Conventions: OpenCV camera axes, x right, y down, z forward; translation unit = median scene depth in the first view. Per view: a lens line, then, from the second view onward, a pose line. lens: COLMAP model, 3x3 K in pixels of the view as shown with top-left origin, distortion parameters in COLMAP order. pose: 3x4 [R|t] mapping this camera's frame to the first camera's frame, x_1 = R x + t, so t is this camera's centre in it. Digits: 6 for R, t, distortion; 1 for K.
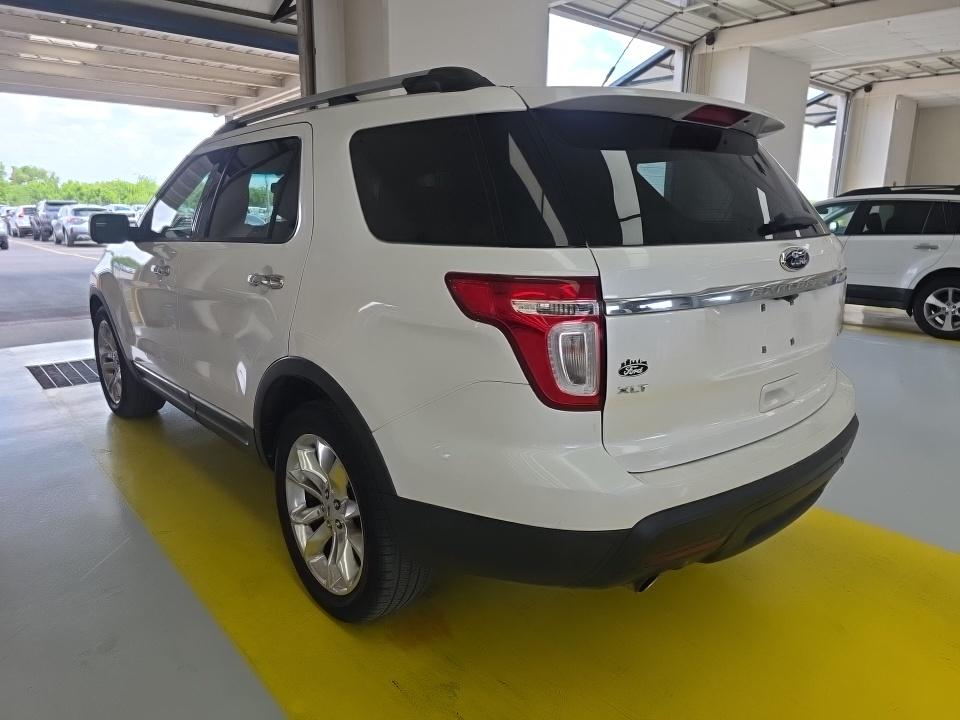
lens RADIAL K [[656.1, 0, 478.6], [0, 656.1, 360.9], [0, 0, 1]] dist [0.053089, -0.007283]
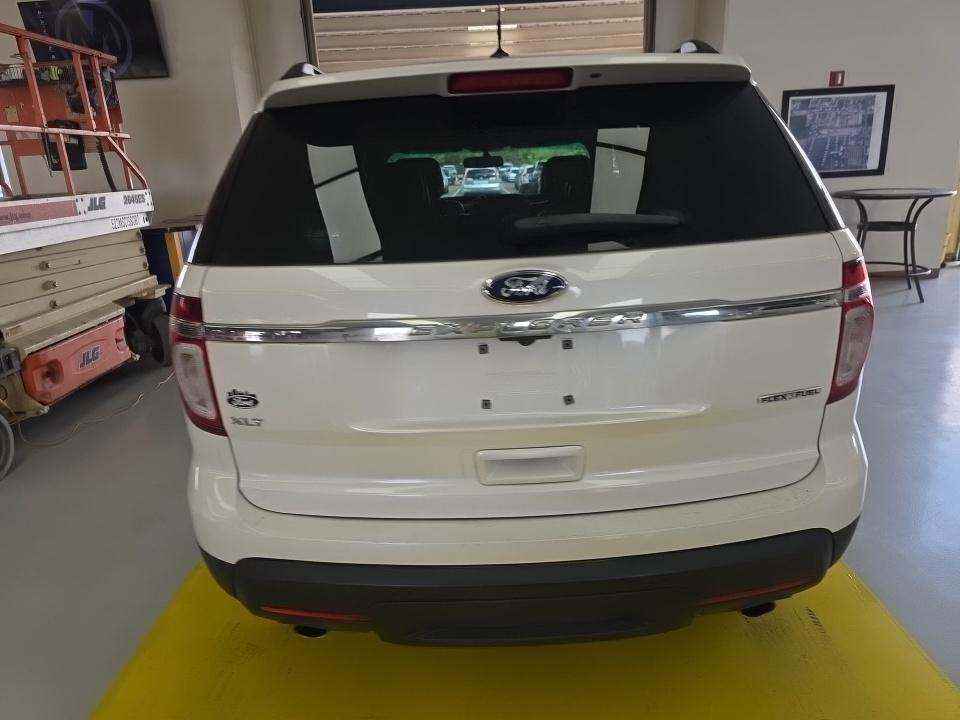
lens RADIAL K [[656.1, 0, 481.4], [0, 656.1, 364.5], [0, 0, 1]] dist [0.053089, -0.007283]
pose [[0.769566, 0.148692, -0.621014, 0.928817], [-0.097414, 0.988466, 0.115957, -0.154752], [0.631093, -0.028741, 0.775175, 0.444595]]
